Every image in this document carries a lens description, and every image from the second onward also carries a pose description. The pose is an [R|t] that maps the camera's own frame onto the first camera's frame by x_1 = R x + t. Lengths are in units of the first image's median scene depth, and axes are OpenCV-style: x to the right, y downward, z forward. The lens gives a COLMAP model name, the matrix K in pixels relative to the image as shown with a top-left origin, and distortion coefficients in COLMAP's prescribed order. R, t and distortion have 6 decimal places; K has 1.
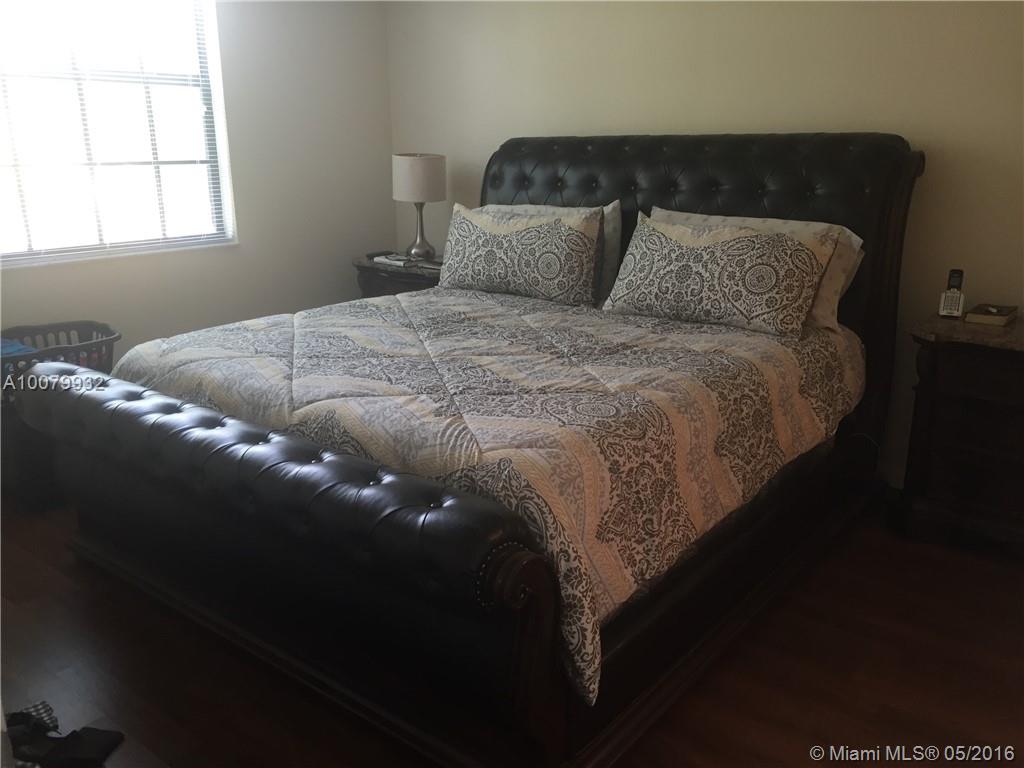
lens RADIAL K [[867.3, 0, 514.5], [0, 867.3, 384.2], [0, 0, 1]] dist [0.038409, -0.004567]
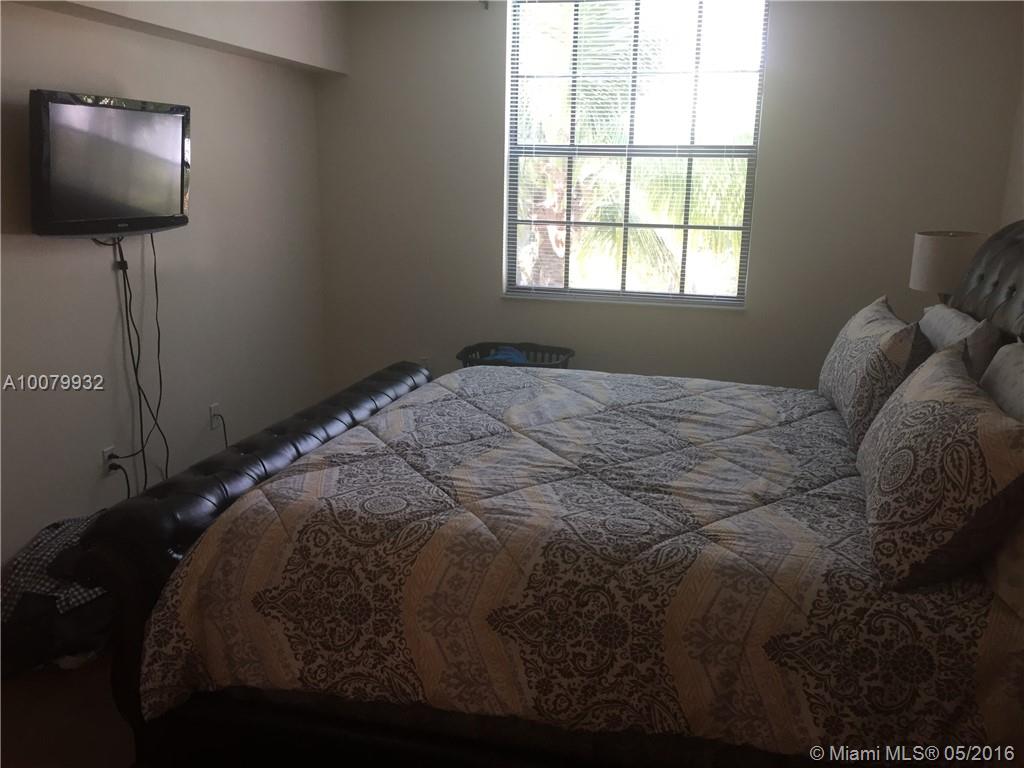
lens RADIAL K [[867.3, 0, 514.5], [0, 867.3, 384.2], [0, 0, 1]] dist [0.038409, -0.004567]
pose [[0.404916, 0.219073, -0.887722, 0.721987], [-0.270031, 0.956220, 0.112808, -0.180589], [0.873571, 0.194035, 0.446346, 0.507813]]
